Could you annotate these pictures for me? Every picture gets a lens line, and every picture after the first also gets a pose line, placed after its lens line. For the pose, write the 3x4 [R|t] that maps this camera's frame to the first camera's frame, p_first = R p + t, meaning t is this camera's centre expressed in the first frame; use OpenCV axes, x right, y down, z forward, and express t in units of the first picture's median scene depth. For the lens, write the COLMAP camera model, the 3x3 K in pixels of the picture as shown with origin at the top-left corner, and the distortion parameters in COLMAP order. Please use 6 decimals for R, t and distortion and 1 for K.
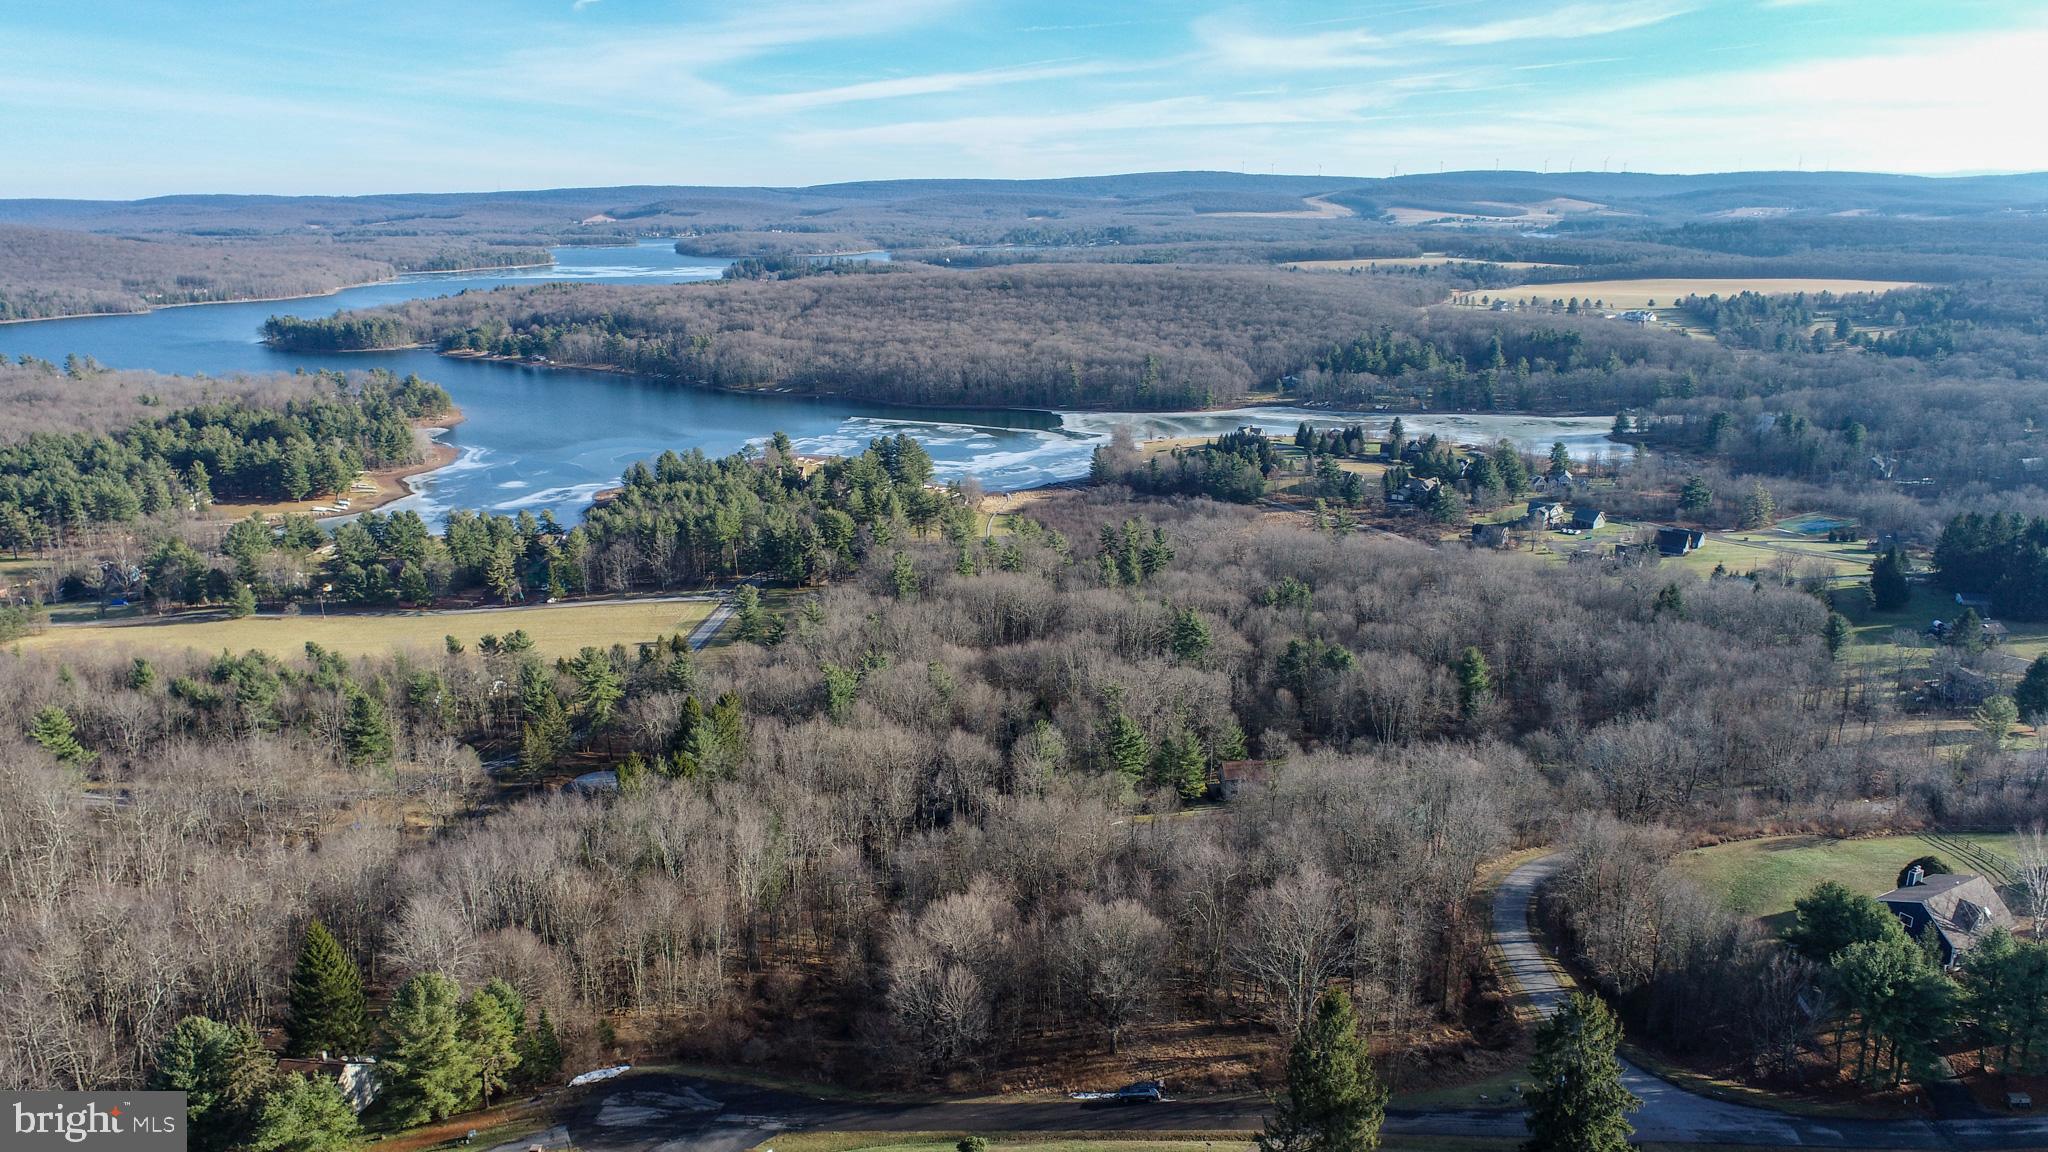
lens RADIAL K [[1384.4, 0, 1022.4], [0, 1384.4, 567.5], [0, 0, 1]] dist [-0.015810, 0.006153]
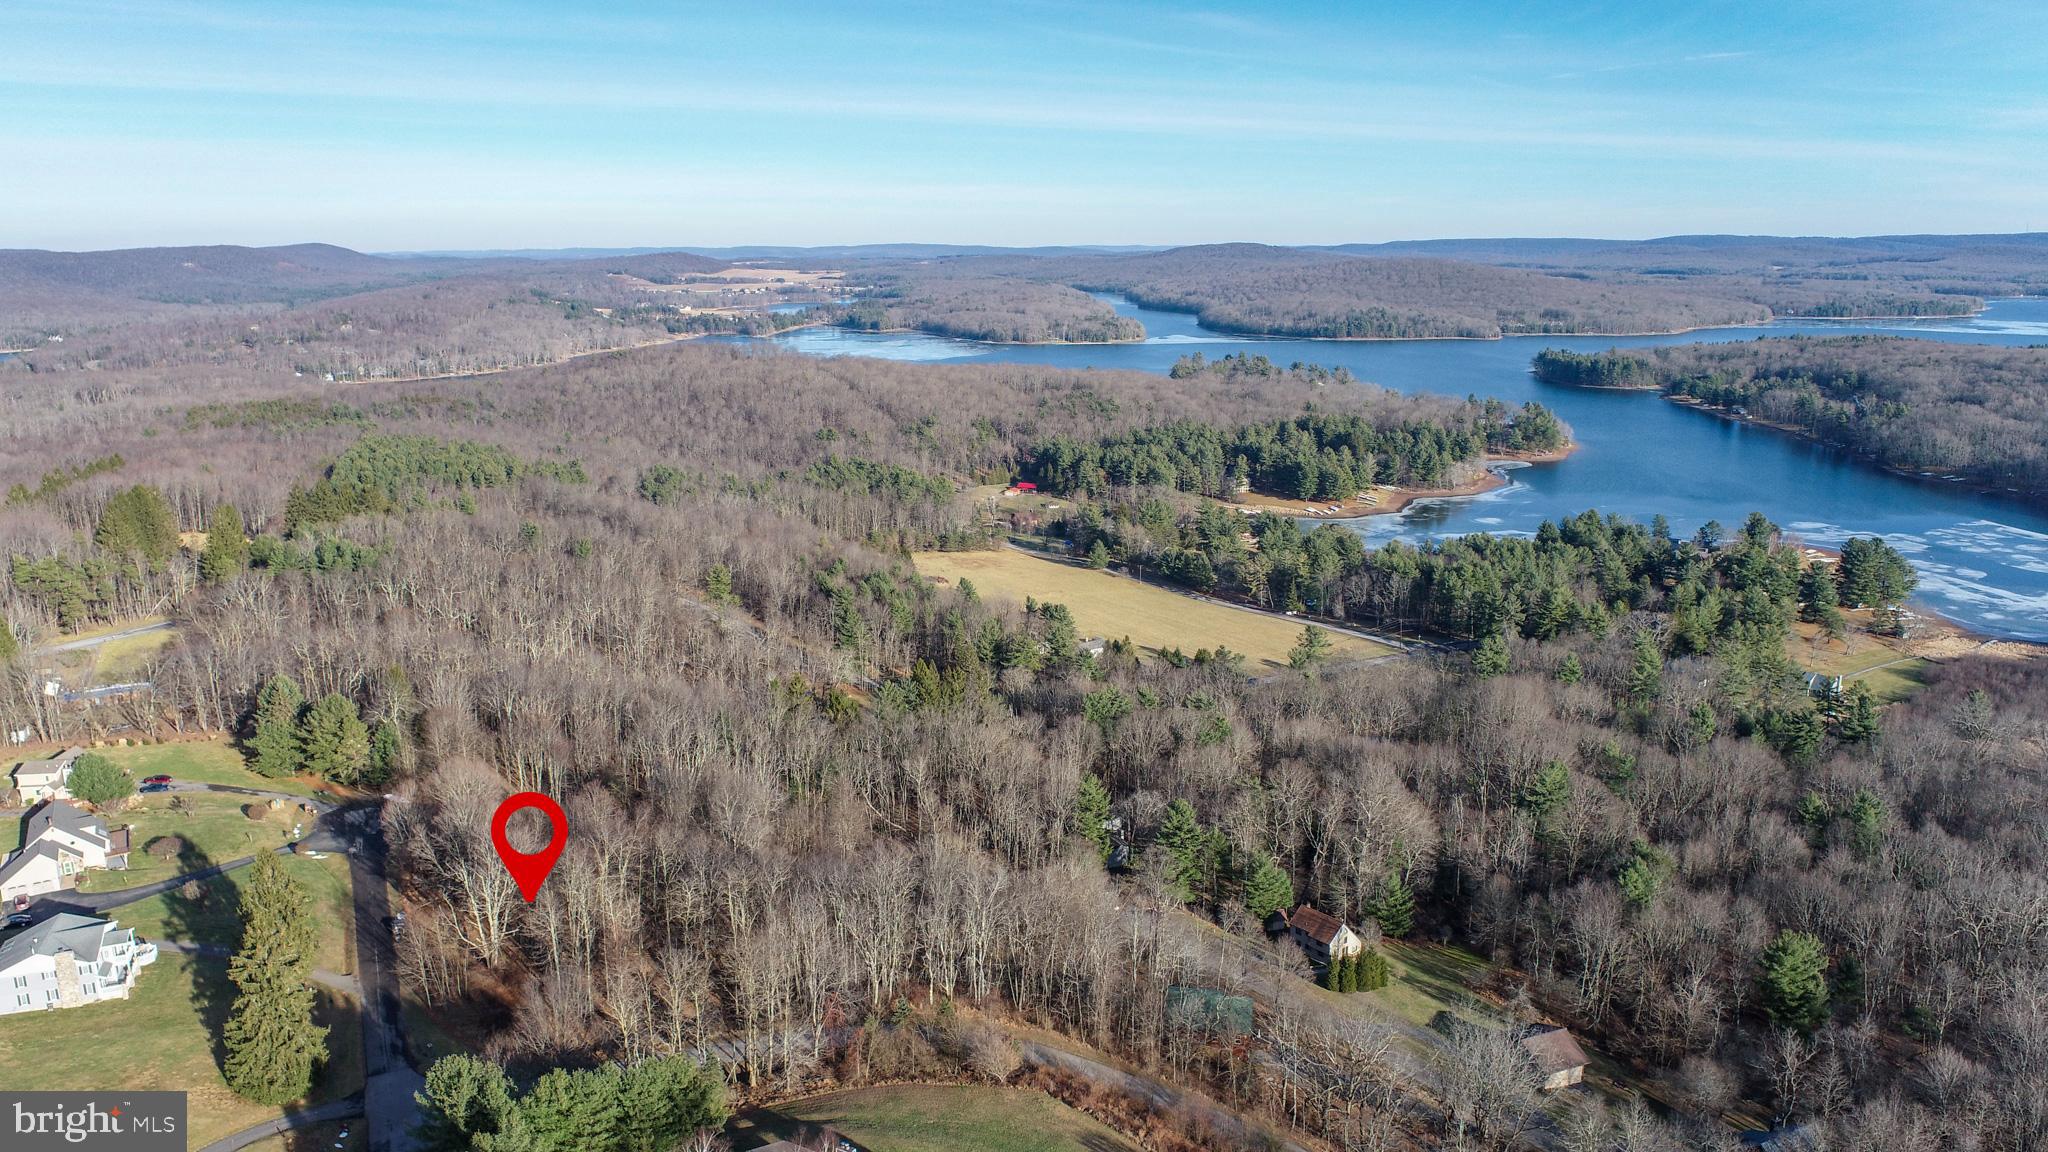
lens RADIAL K [[1384.4, 0, 1022.4], [0, 1384.4, 567.5], [0, 0, 1]] dist [-0.015810, 0.006153]
pose [[0.544248, 0.194888, -0.815973, 0.209937], [-0.217463, 0.972170, 0.087149, -0.029483], [0.810249, 0.130013, 0.571483, 0.101053]]
